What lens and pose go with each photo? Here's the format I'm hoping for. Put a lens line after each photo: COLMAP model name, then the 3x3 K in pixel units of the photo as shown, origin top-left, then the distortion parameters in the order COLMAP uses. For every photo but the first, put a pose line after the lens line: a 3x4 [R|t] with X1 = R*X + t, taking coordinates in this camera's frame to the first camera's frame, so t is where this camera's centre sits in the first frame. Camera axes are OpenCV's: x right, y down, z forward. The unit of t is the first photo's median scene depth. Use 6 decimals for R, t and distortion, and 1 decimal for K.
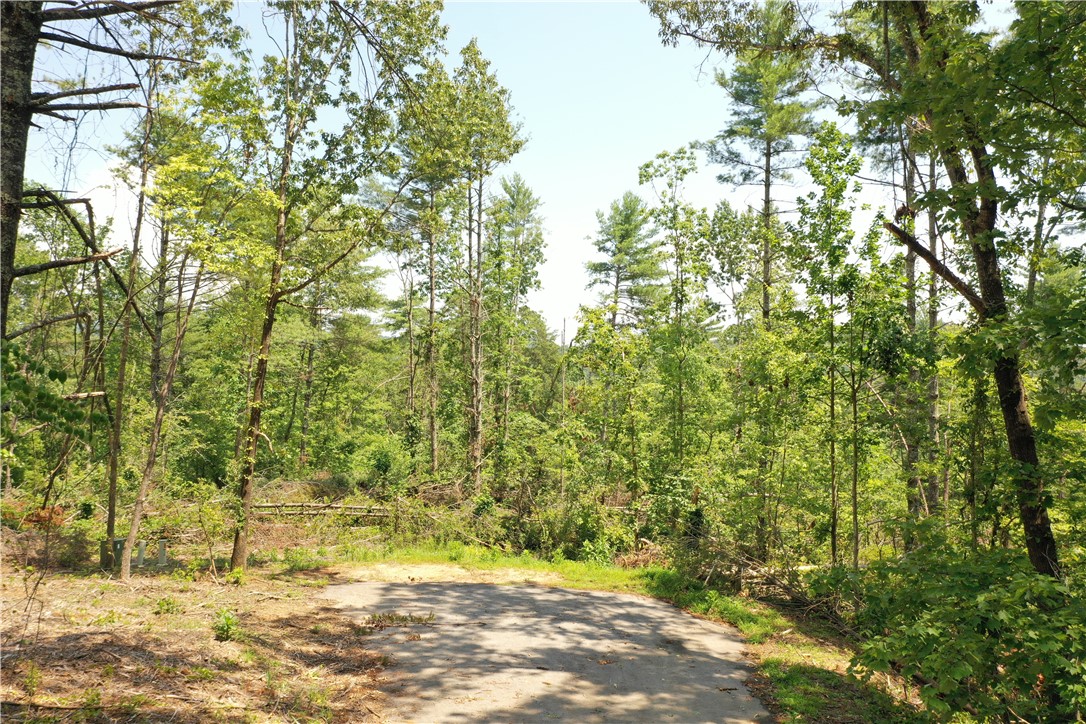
lens RADIAL K [[857.4, 0, 538.7], [0, 857.4, 358.3], [0, 0, 1]] dist [-0.001709, -0.006892]
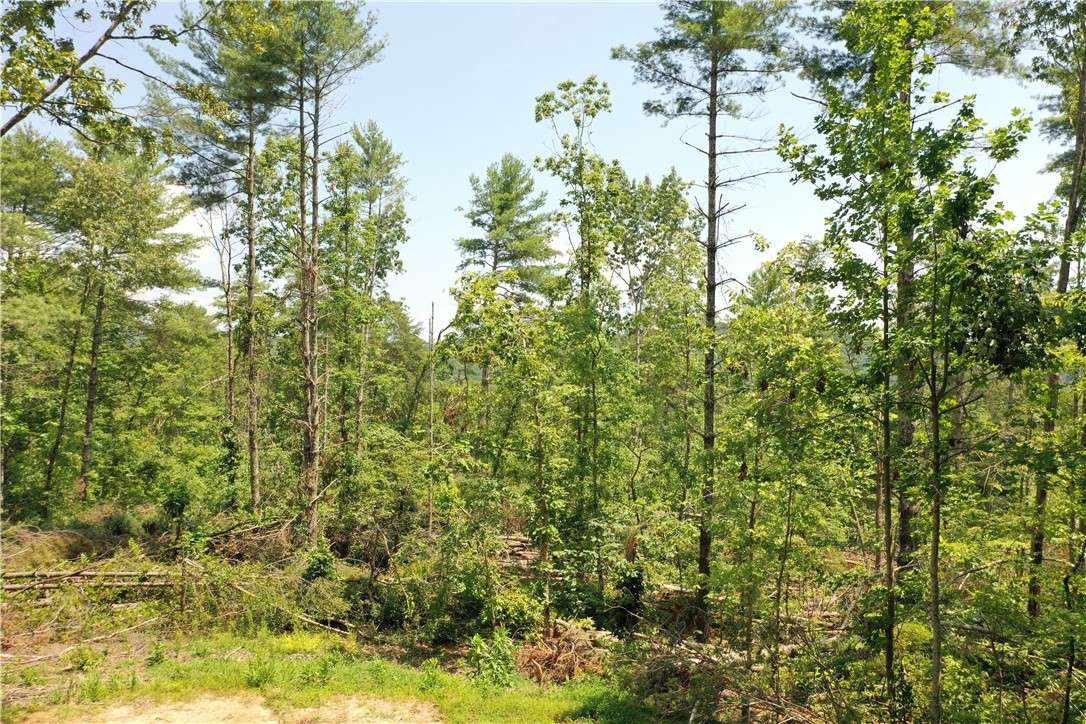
lens RADIAL K [[857.4, 0, 537.8], [0, 857.4, 359.9], [0, 0, 1]] dist [-0.001709, -0.006892]
pose [[0.987457, -0.002163, 0.157872, 0.000761], [0.001507, 0.999990, 0.004276, 0.004757], [-0.157880, -0.003985, 0.987450, 0.265261]]
